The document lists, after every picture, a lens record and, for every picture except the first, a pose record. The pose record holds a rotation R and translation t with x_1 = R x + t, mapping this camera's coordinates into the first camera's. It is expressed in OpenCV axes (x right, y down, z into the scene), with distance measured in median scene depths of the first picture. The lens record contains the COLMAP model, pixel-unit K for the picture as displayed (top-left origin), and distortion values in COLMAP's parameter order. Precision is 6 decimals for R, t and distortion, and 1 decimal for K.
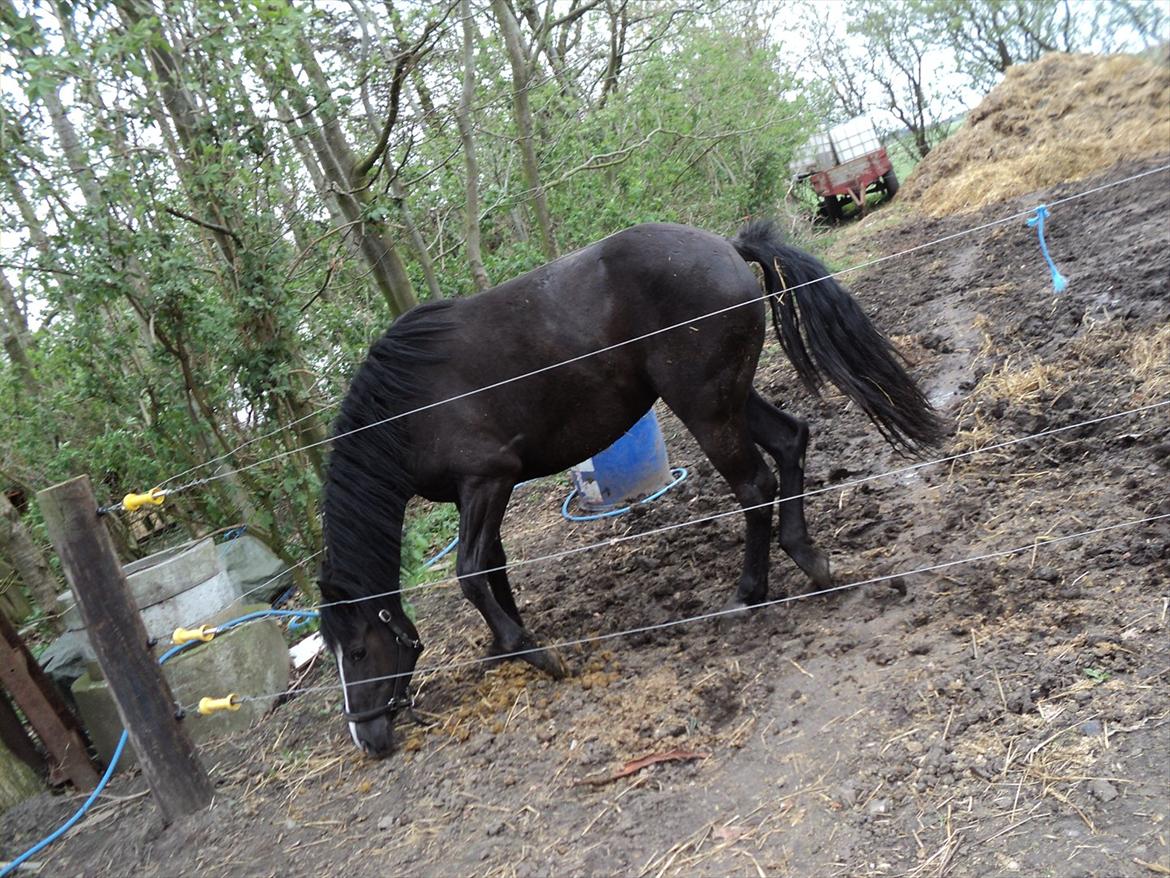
lens RADIAL K [[1196.3, 0, 595.2], [0, 1196.3, 429.0], [0, 0, 1]] dist [-0.208279, 0.232622]
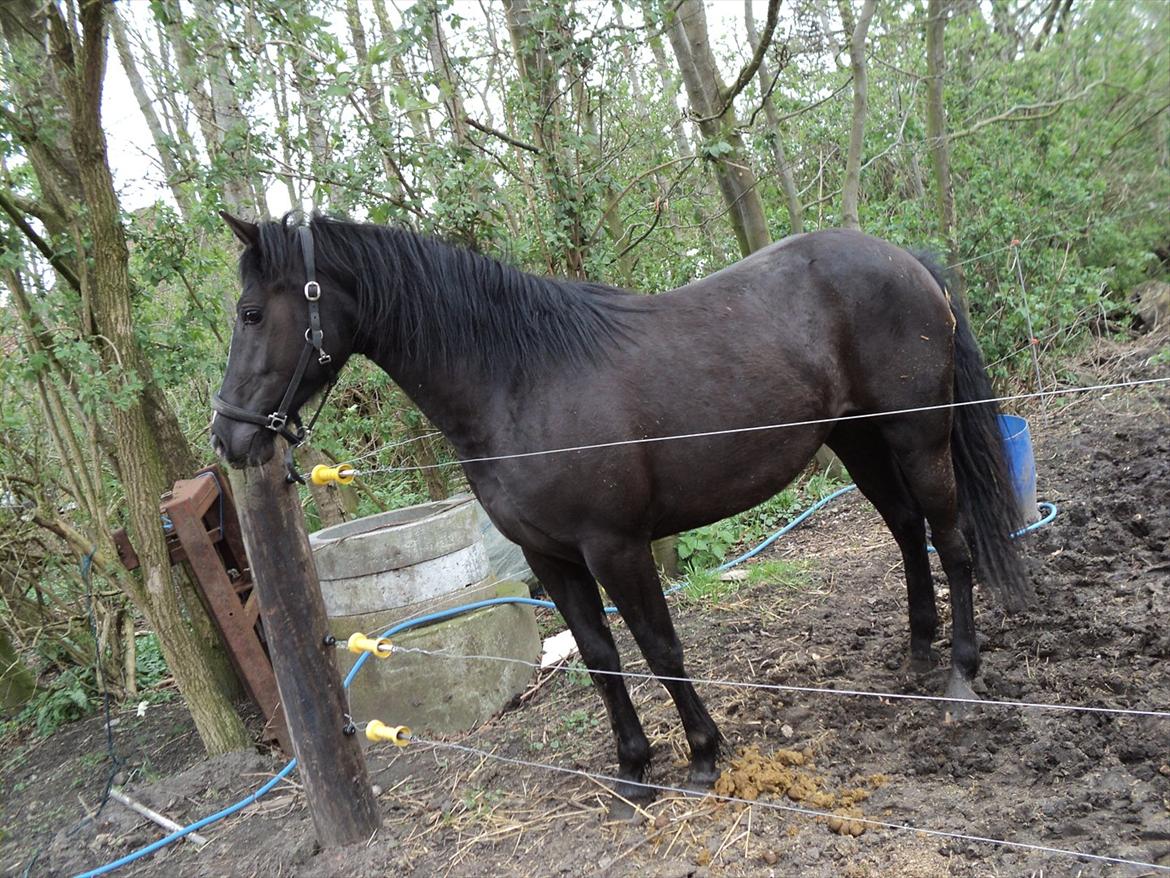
lens RADIAL K [[1195.2, 0, 597.4], [0, 1195.2, 429.0], [0, 0, 1]] dist [-0.207081, 0.232881]
pose [[0.935353, 0.160047, -0.315435, 0.014086], [-0.141798, 0.986646, 0.080137, -0.020753], [0.324049, -0.030228, 0.945557, 0.089117]]
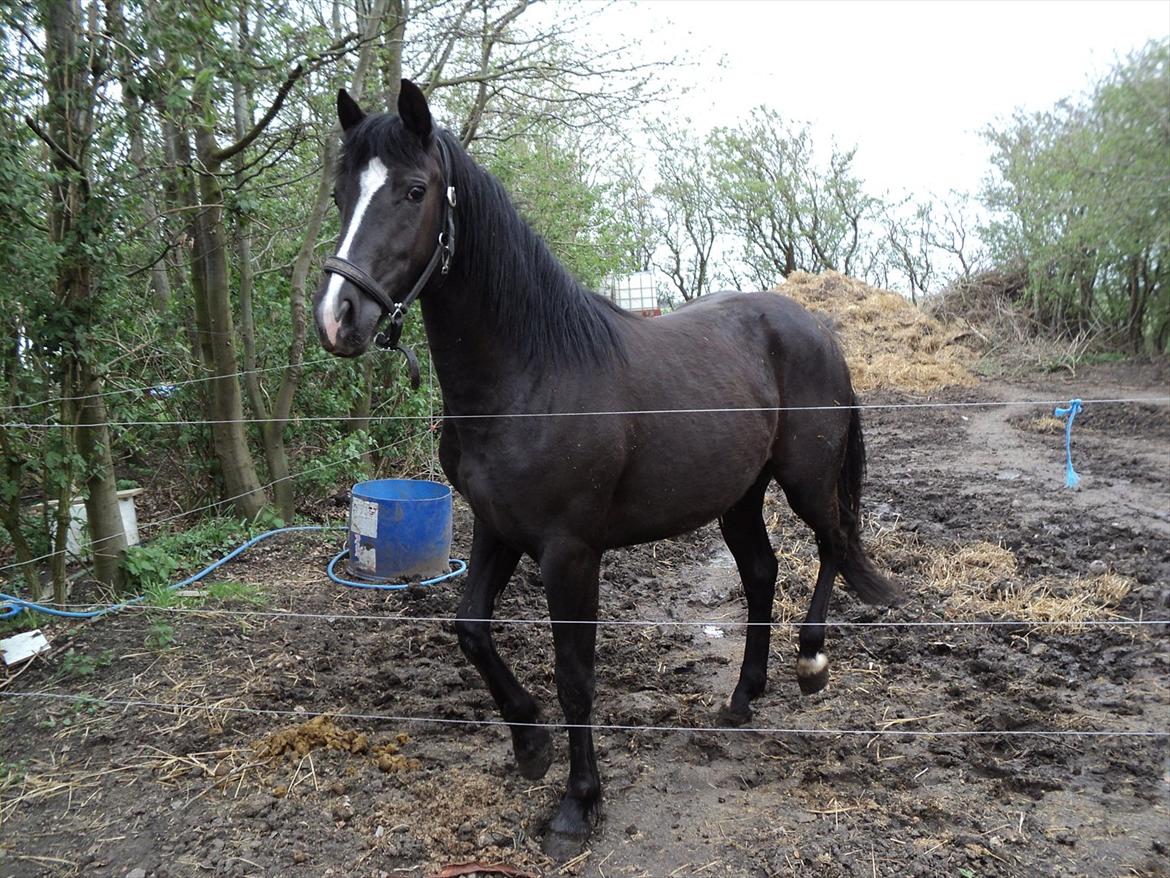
lens RADIAL K [[1195.2, 0, 597.4], [0, 1195.2, 429.0], [0, 0, 1]] dist [-0.207081, 0.232881]
pose [[0.928270, 0.287261, 0.236211, -0.045579], [-0.264082, 0.956337, -0.125224, 0.012936], [-0.261870, 0.053863, 0.963599, 0.028608]]
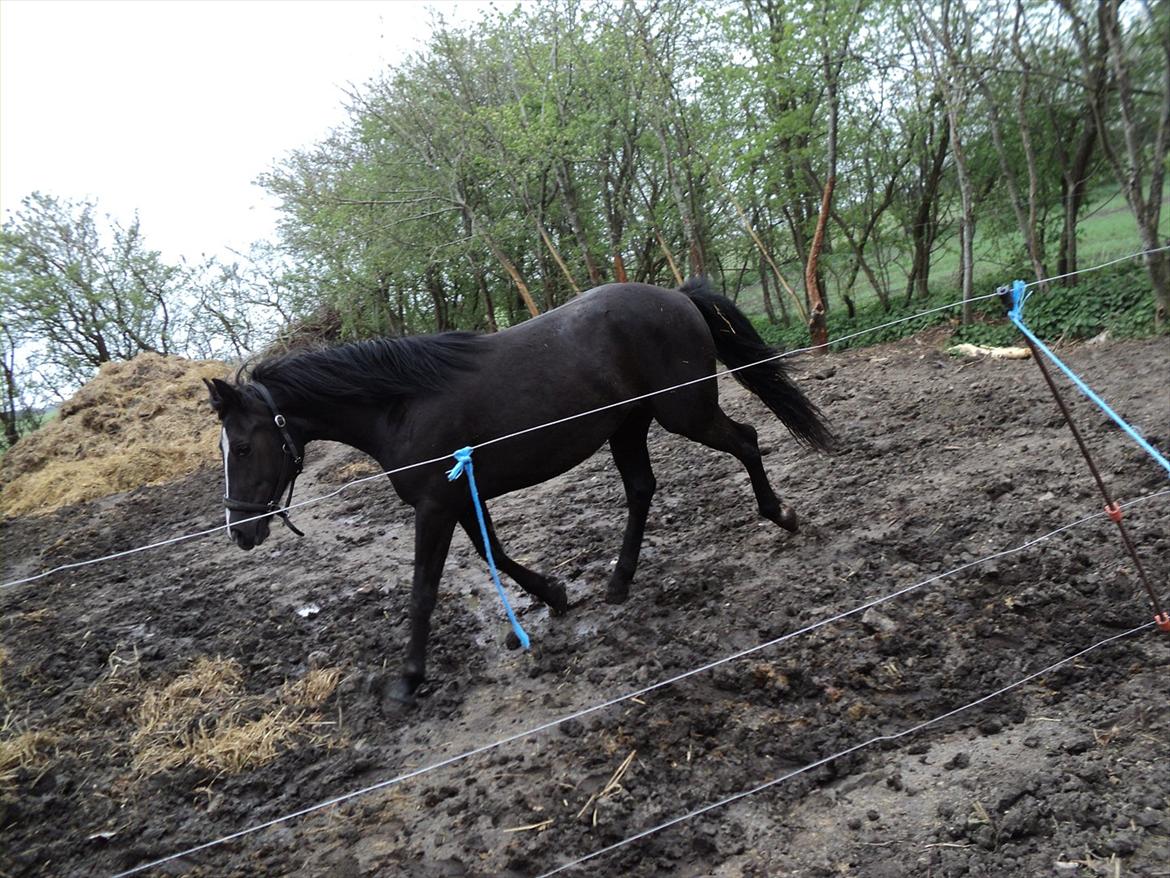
lens RADIAL K [[1195.2, 0, 597.4], [0, 1195.2, 429.0], [0, 0, 1]] dist [-0.207081, 0.232881]
pose [[0.749847, 0.084599, 0.656181, 0.061598], [0.077861, 0.973616, -0.214500, -0.028264], [-0.657014, 0.211933, 0.723476, 0.039087]]
